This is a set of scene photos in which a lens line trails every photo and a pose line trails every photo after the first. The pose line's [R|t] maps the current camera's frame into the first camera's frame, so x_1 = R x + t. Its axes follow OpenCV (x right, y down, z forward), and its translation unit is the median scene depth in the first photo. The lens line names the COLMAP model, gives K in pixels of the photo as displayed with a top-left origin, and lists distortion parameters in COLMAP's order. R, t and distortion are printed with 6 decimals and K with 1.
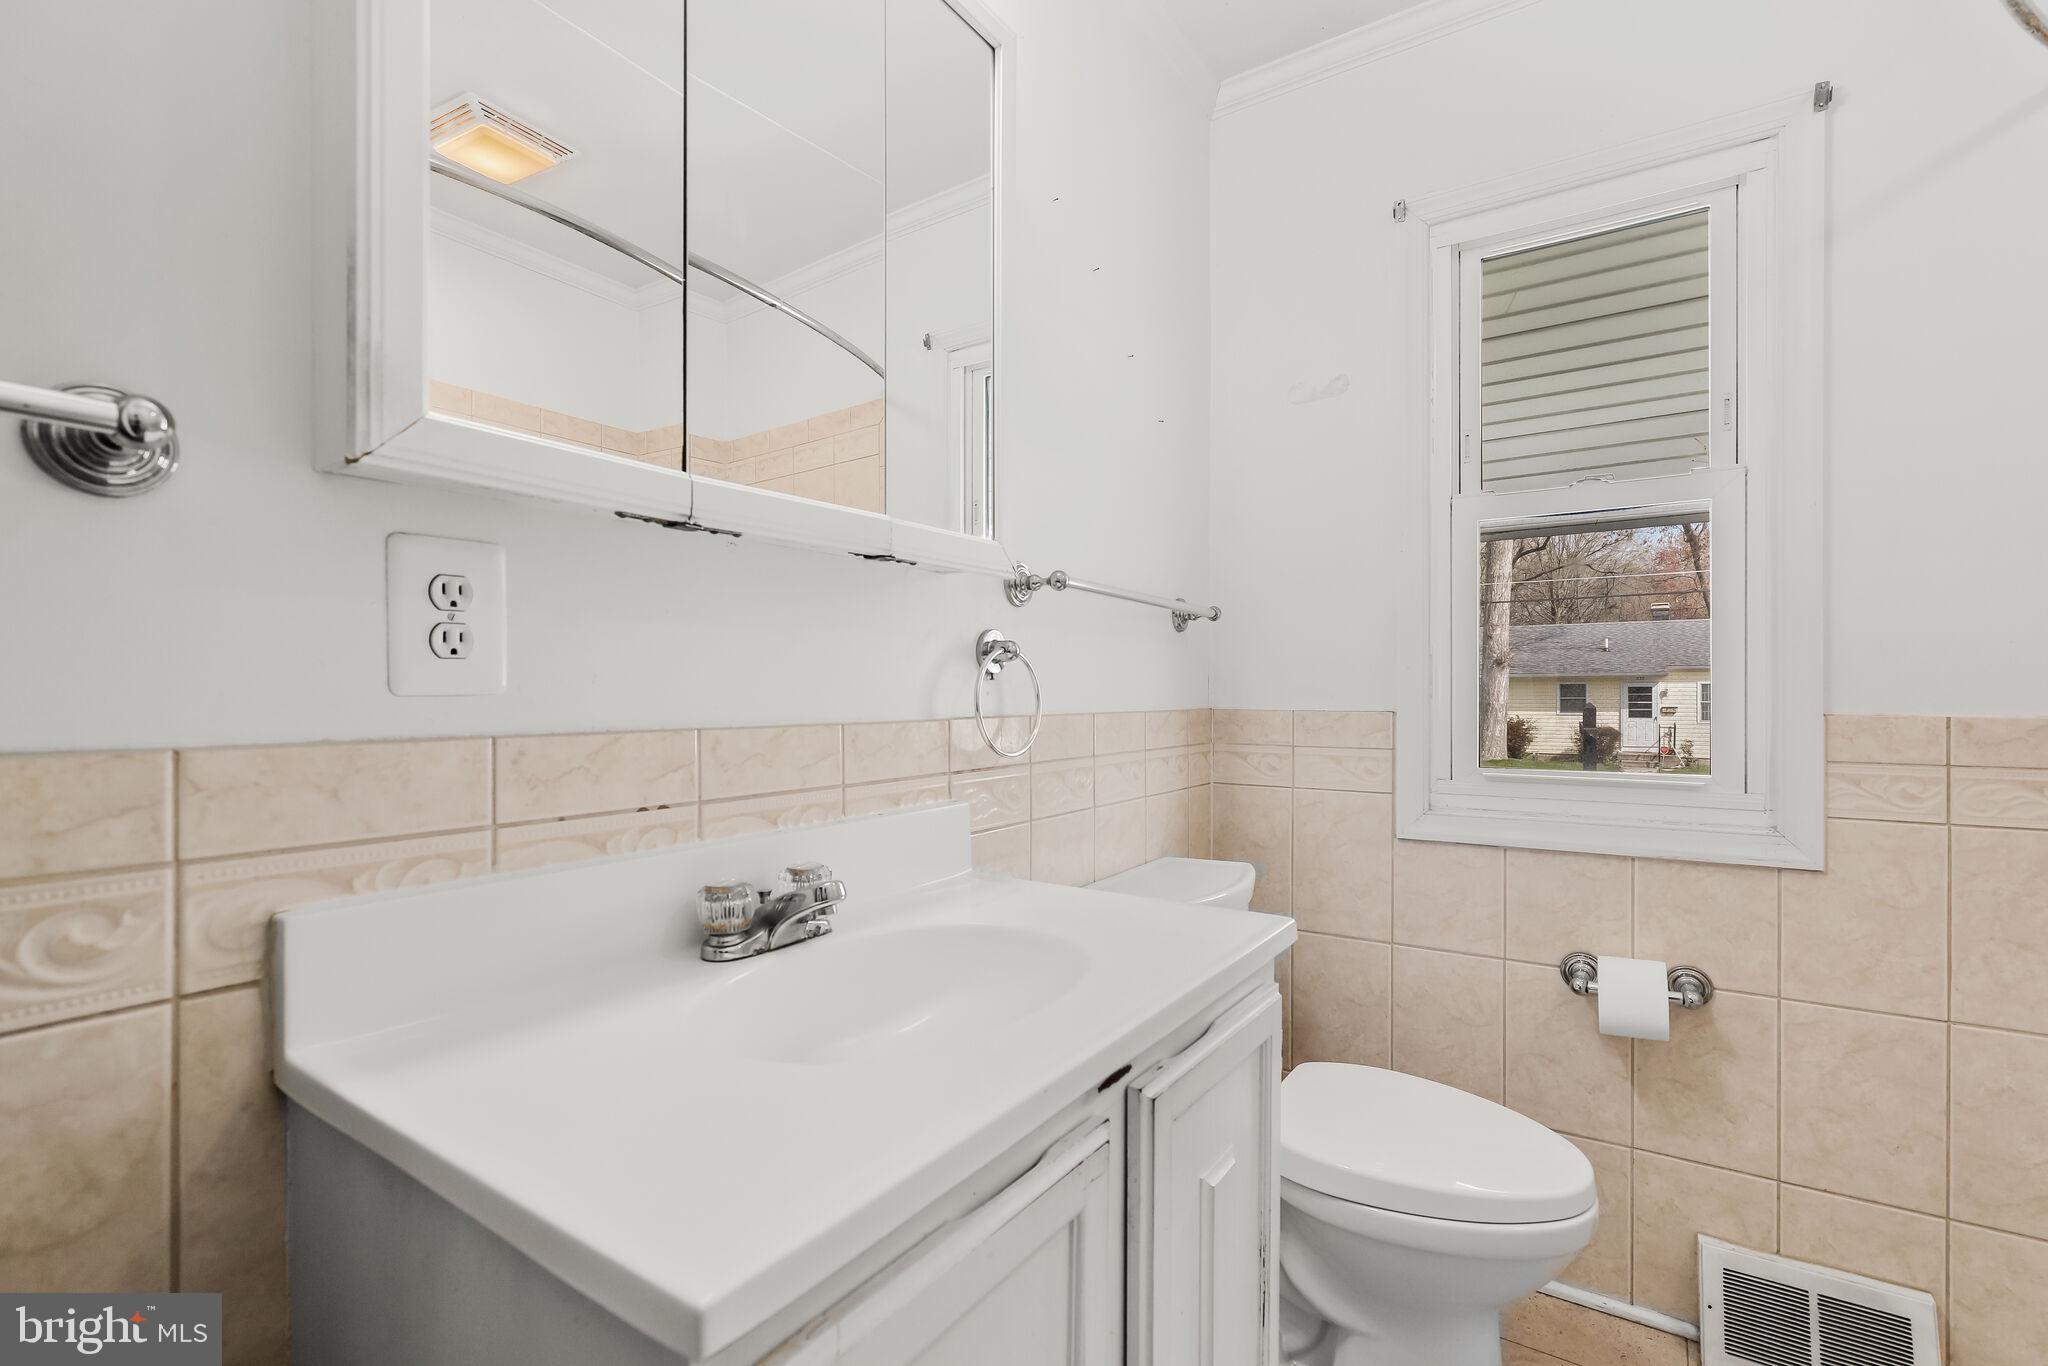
lens RADIAL K [[935.1, 0, 1024.4], [0, 935.1, 690.1], [0, 0, 1]] dist [-0.000798, 0.000768]
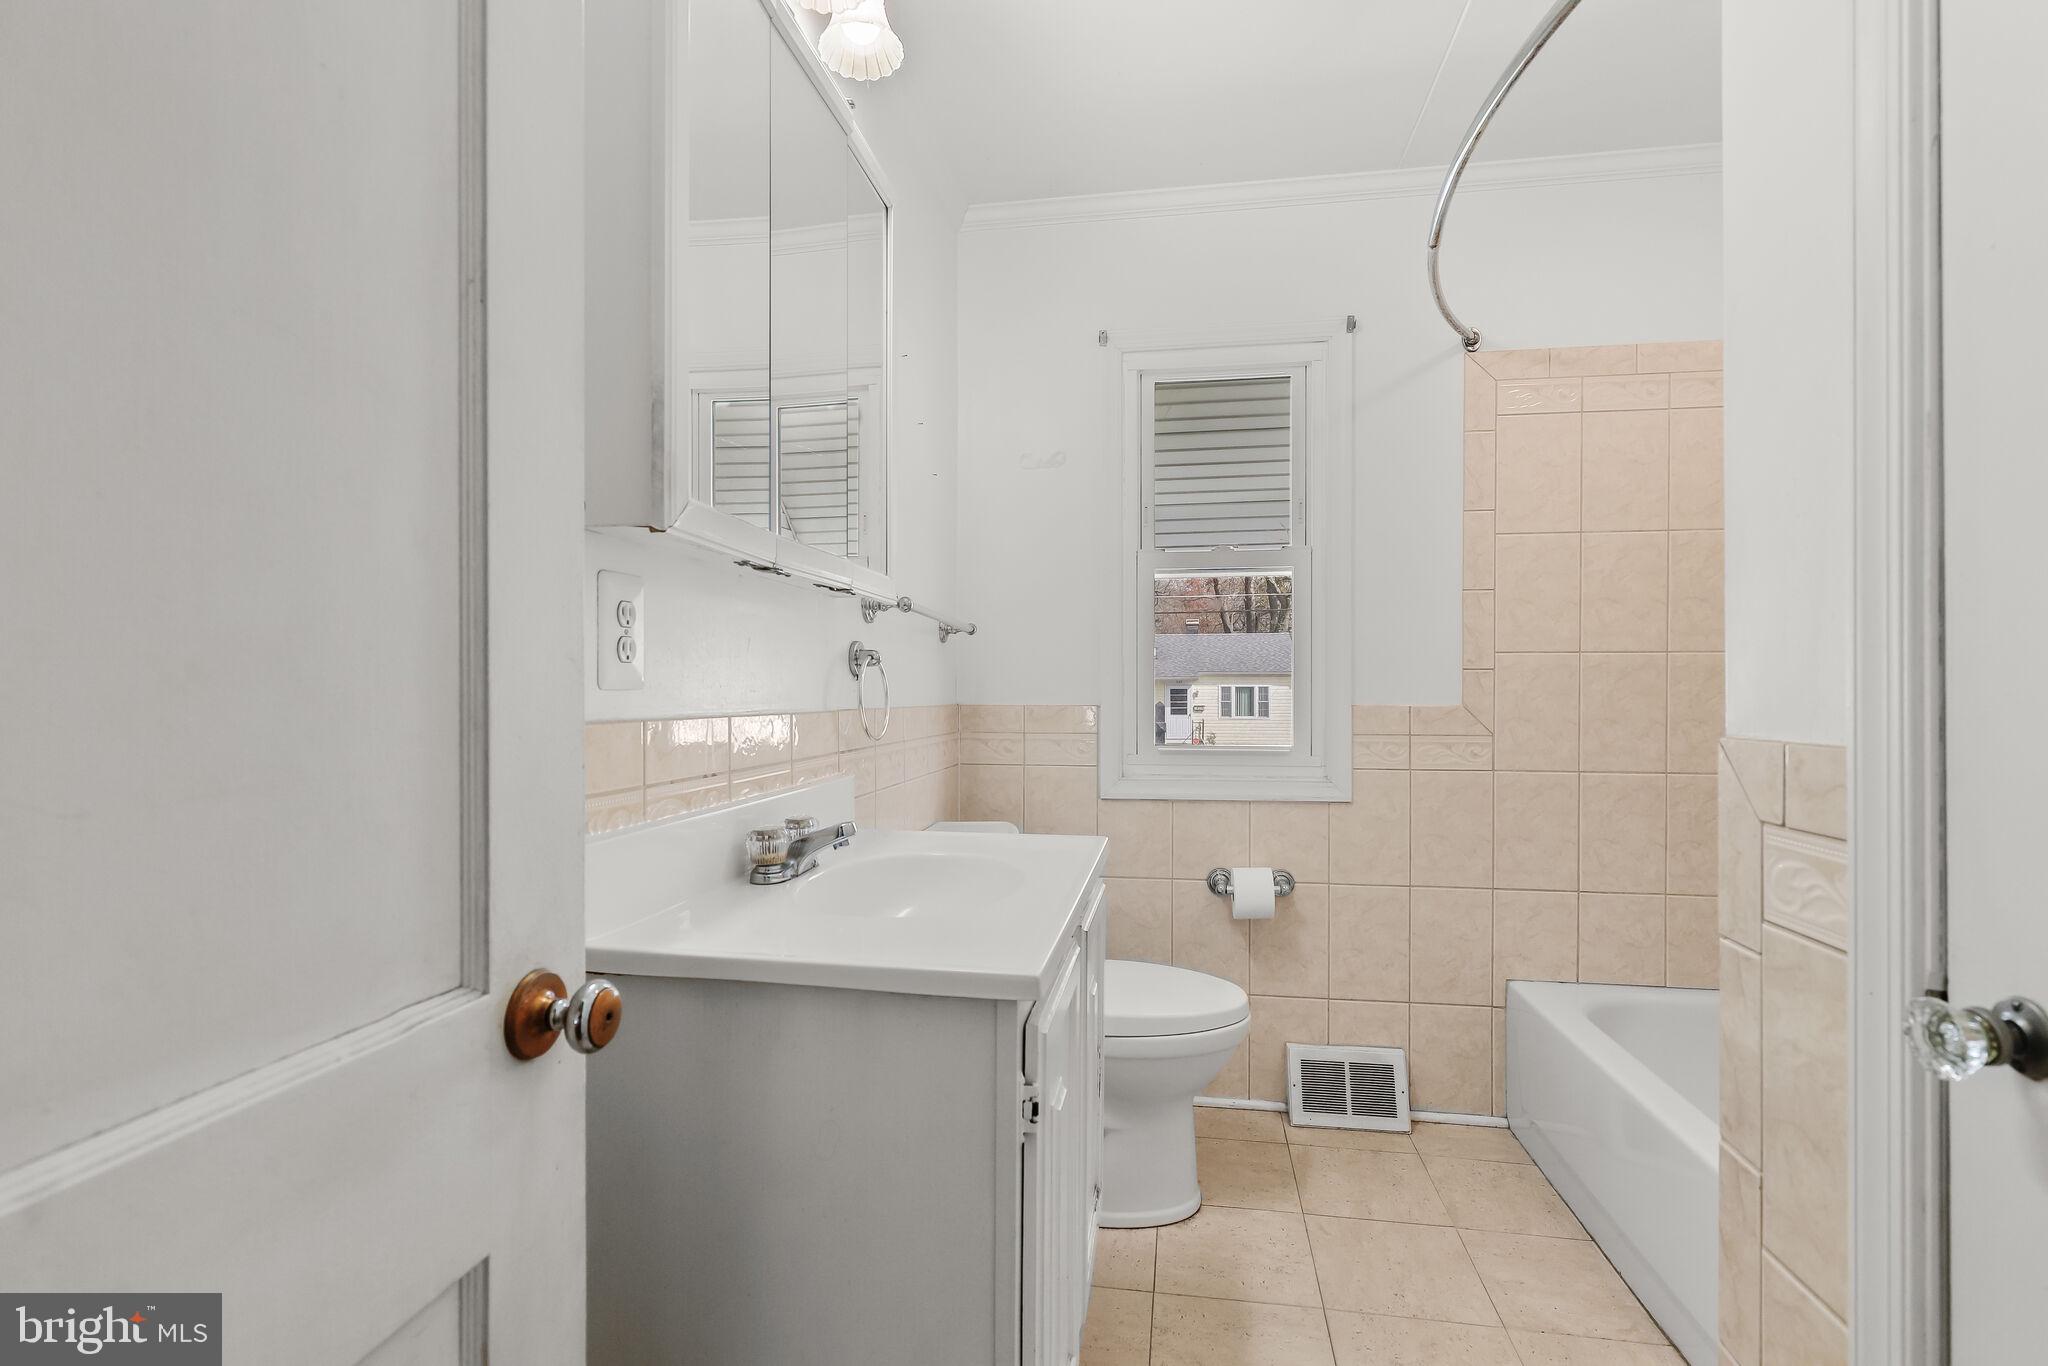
lens RADIAL K [[935.1, 0, 1029.6], [0, 935.1, 687.8], [0, 0, 1]] dist [-0.000798, 0.000768]
pose [[0.909744, 0.003414, 0.415156, -0.330863], [-0.001911, 0.999990, -0.004035, 0.003763], [-0.415166, 0.002878, 0.909741, -0.246236]]
